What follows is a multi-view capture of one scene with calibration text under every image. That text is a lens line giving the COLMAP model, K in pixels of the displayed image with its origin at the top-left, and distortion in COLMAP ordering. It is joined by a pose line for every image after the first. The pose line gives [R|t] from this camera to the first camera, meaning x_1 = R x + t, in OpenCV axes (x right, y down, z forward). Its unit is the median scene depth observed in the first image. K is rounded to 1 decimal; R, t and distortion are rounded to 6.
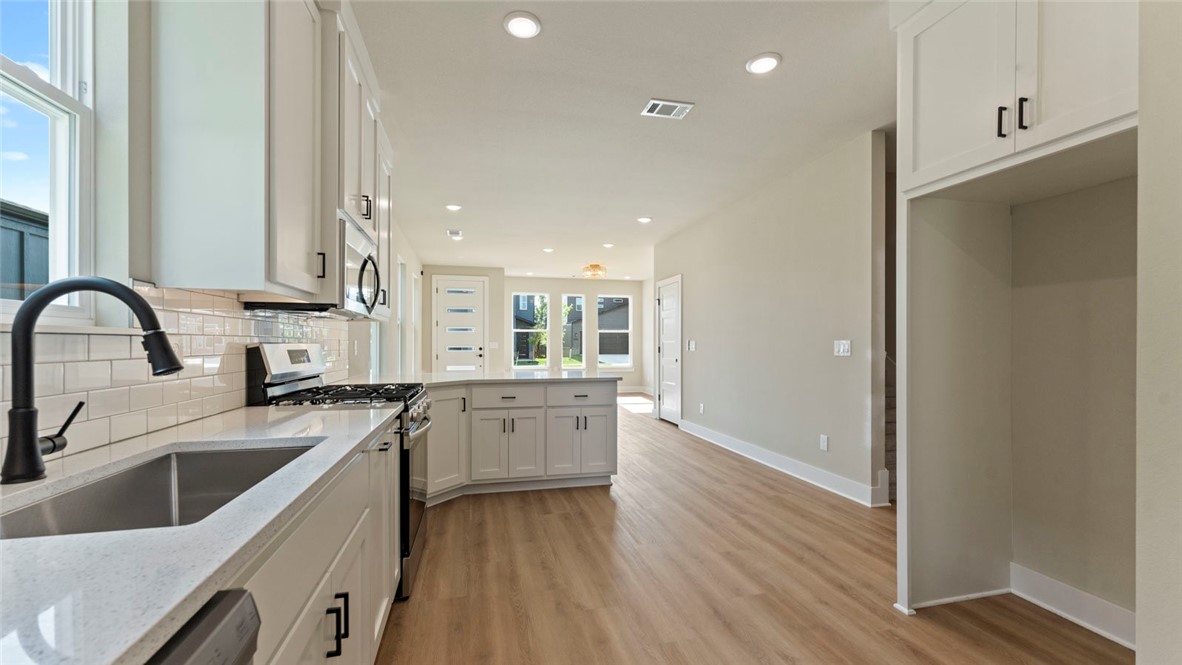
lens RADIAL K [[477.3, 0, 587.2], [0, 477.3, 342.5], [0, 0, 1]] dist [0.001246, -0.000225]
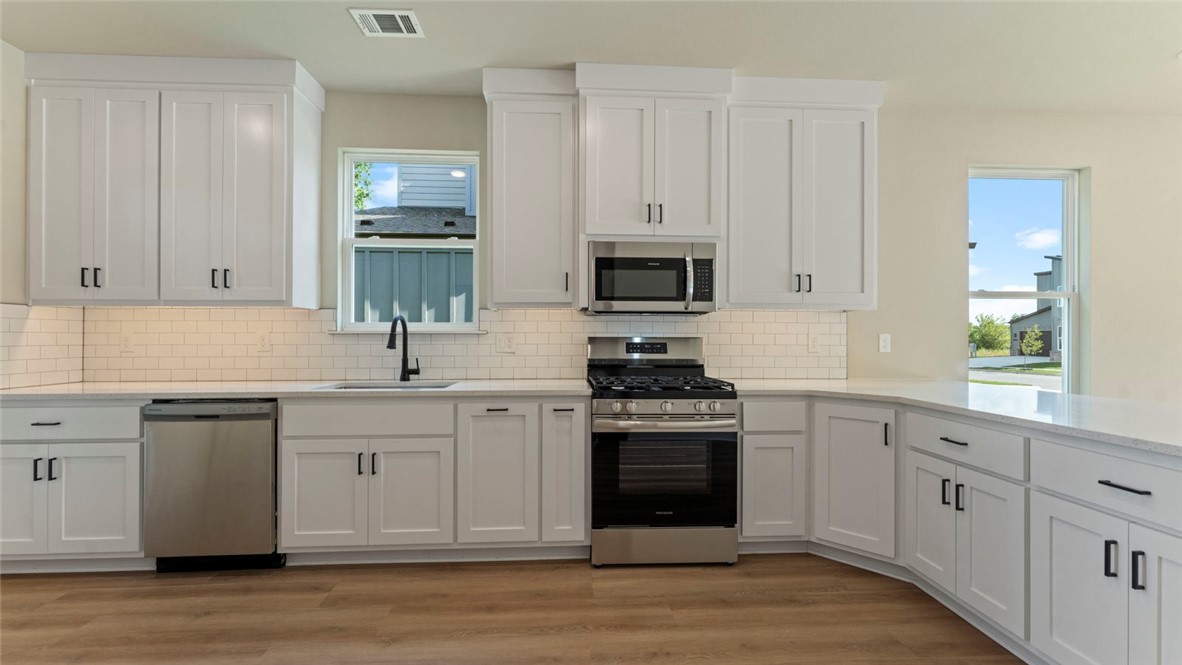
lens RADIAL K [[477.3, 0, 588.7], [0, 477.3, 333.9], [0, 0, 1]] dist [0.001246, -0.000225]
pose [[-0.184121, -0.007931, -0.982872, 0.508999], [0.001259, 0.999965, -0.008304, 0.001529], [0.982903, -0.002766, -0.184104, 0.839826]]
